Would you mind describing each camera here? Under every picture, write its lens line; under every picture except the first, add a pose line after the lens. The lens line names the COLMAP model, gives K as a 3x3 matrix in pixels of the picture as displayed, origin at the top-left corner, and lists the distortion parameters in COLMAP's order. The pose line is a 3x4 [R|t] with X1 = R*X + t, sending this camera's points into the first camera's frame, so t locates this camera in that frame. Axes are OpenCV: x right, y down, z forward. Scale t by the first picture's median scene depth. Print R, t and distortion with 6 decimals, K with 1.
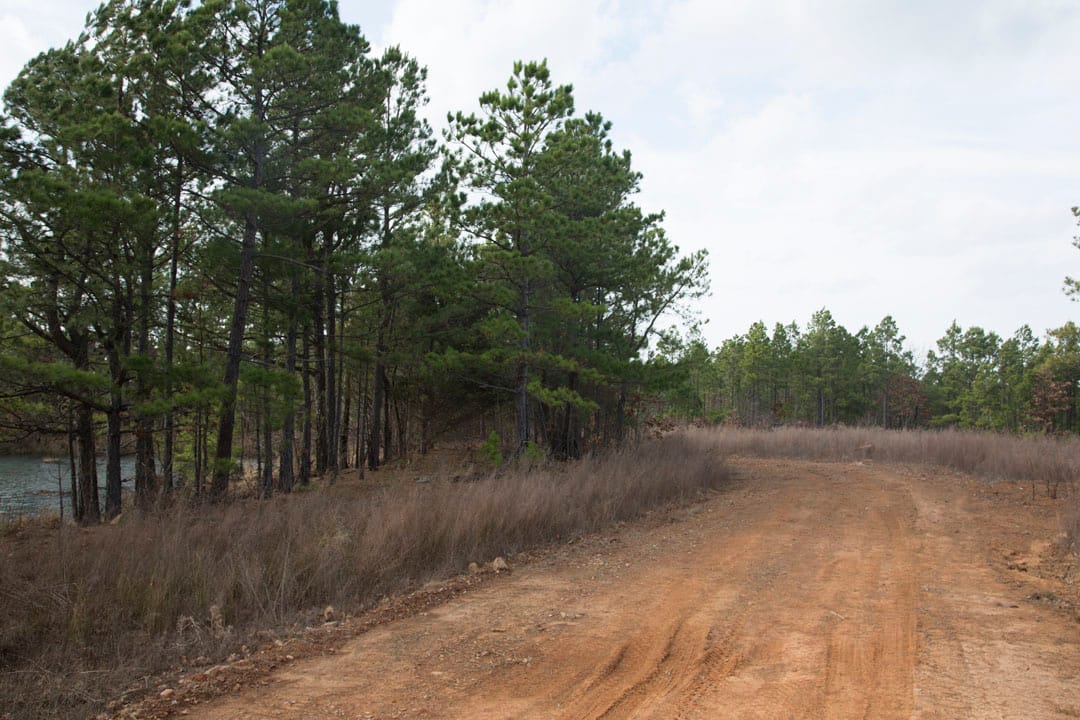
lens RADIAL K [[951.4, 0, 540.0], [0, 951.4, 360.0], [0, 0, 1]] dist [0.012242, 0.003883]
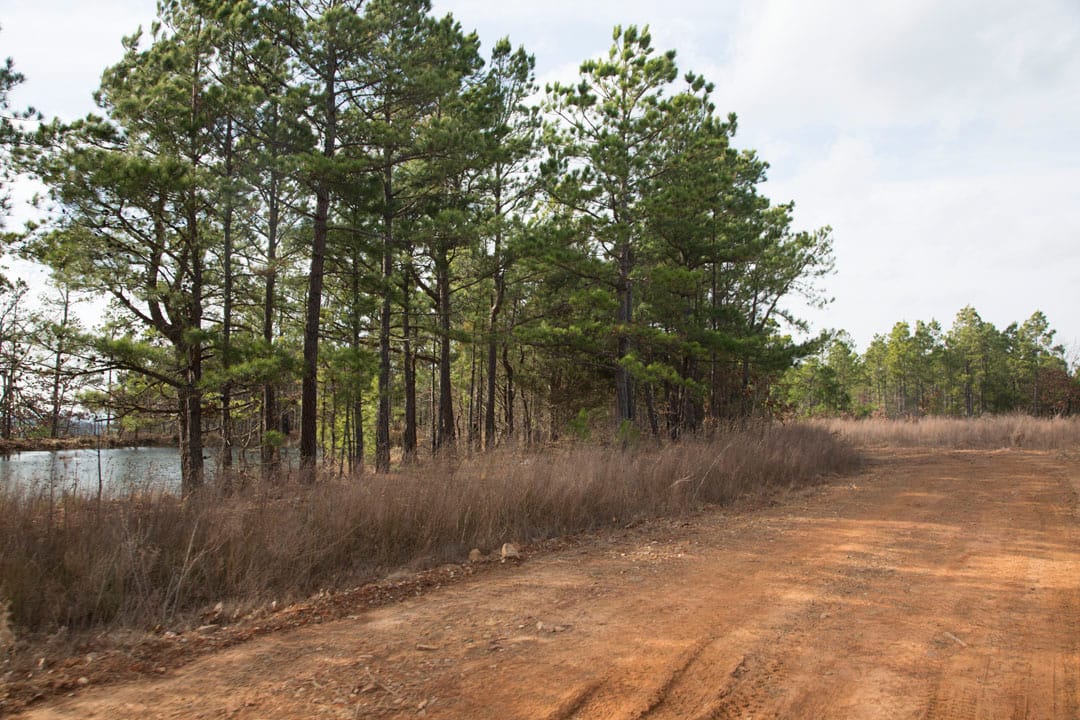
lens RADIAL K [[853.7, 0, 540.0], [0, 853.7, 360.0], [0, 0, 1]] dist [-0.007264, -0.000643]
pose [[0.983737, -0.020078, -0.178491, 0.038148], [0.019242, 0.999794, -0.006418, 0.020141], [0.178584, 0.002879, 0.983921, 0.101879]]
